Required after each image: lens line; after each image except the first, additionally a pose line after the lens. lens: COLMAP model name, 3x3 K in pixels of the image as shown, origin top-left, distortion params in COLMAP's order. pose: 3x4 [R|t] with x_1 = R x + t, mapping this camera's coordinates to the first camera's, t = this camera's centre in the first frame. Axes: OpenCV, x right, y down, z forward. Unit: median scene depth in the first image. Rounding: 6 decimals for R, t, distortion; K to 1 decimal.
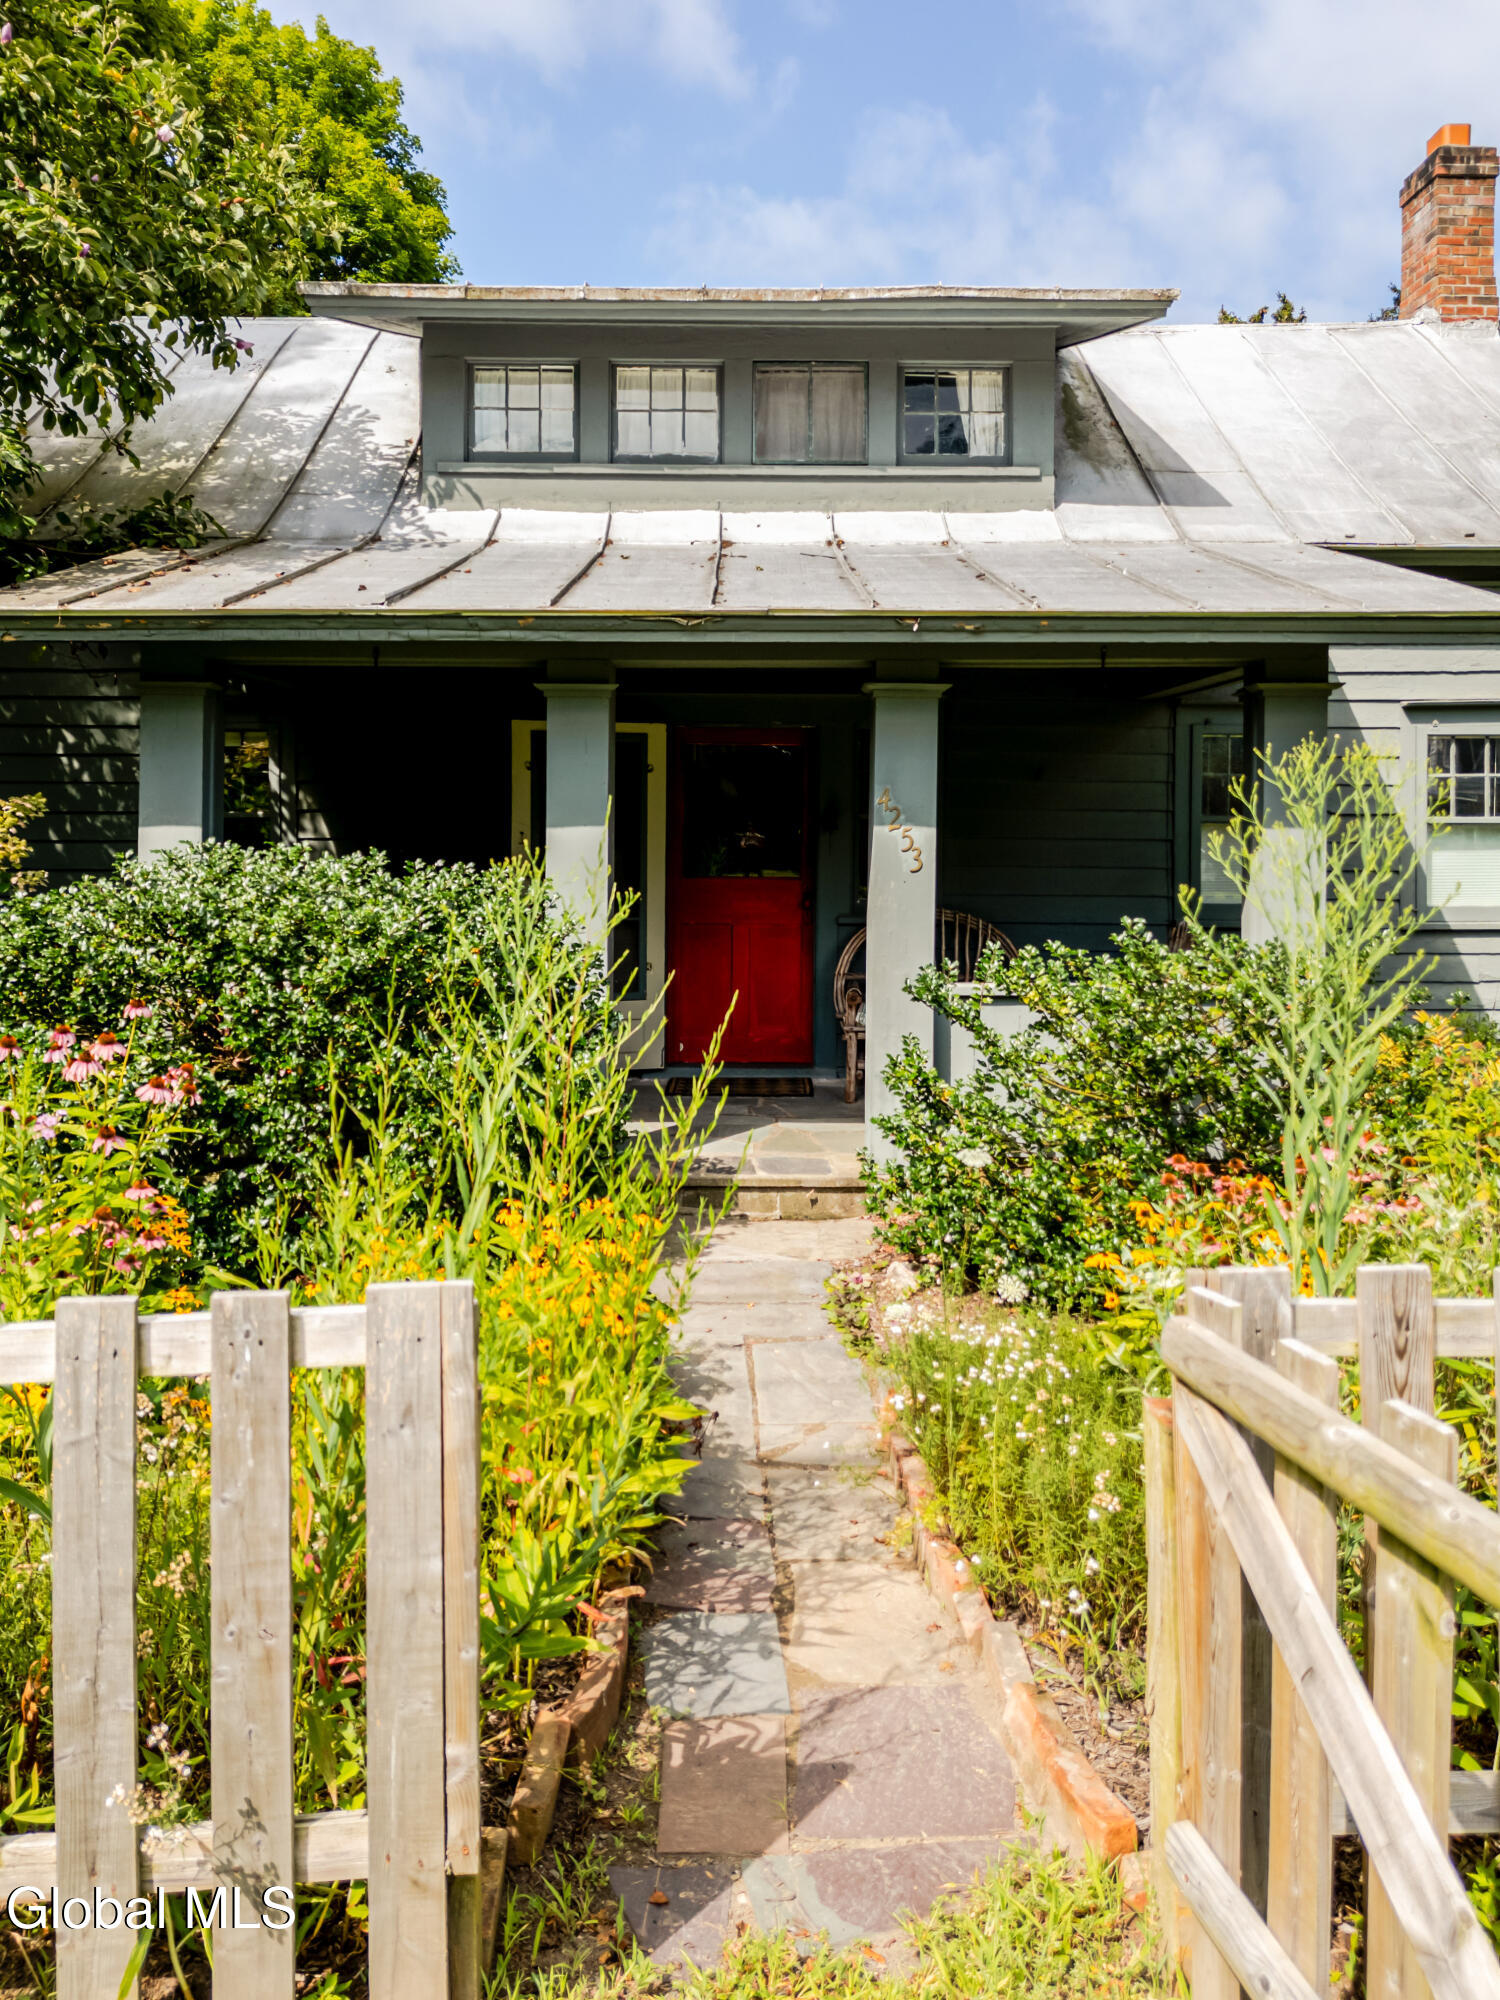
lens RADIAL K [[3490.1, 0, 750.4], [0, 3490.1, 998.0], [0, 0, 1]] dist [-0.081417, 0.000000]
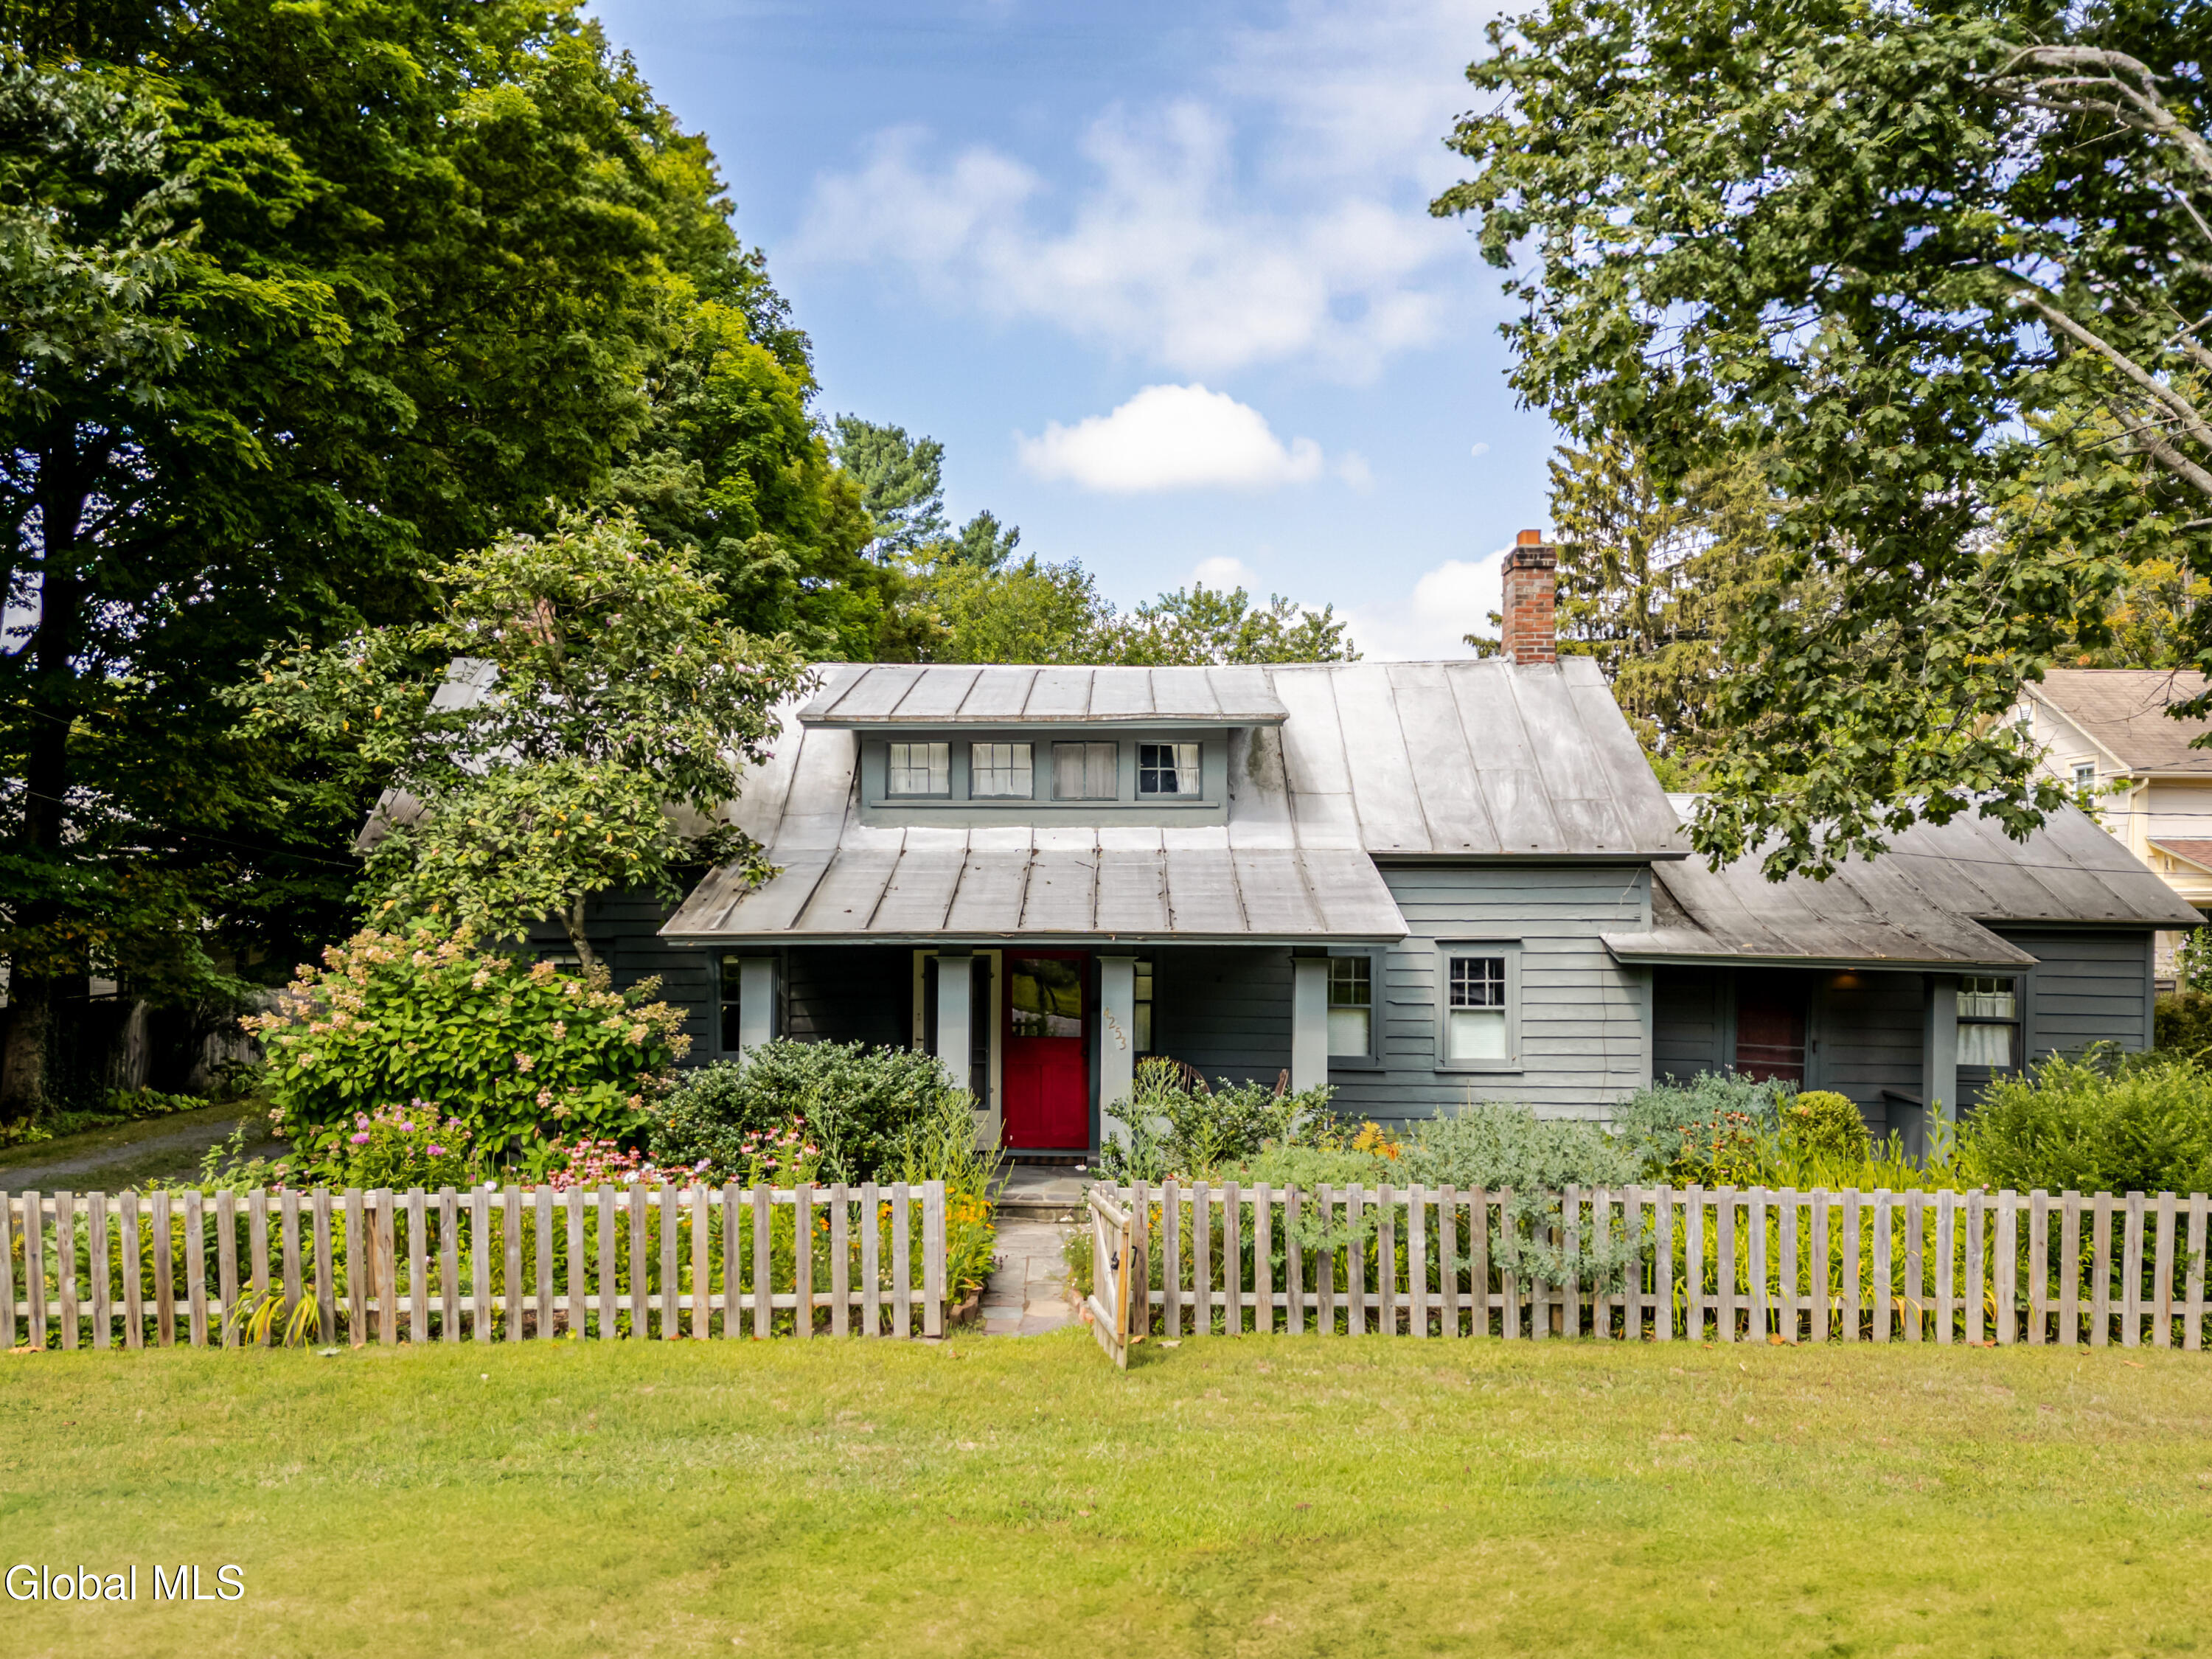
lens RADIAL K [[3860.0, 0, 1104.0], [0, 3860.0, 831.0], [0, 0, 1]] dist [-0.081417, 0.000000]
pose [[0.999992, 0.002216, -0.003212, 0.032694], [-0.002437, 0.997526, -0.070250, -0.004500], [0.003048, 0.070257, 0.997524, -0.911681]]
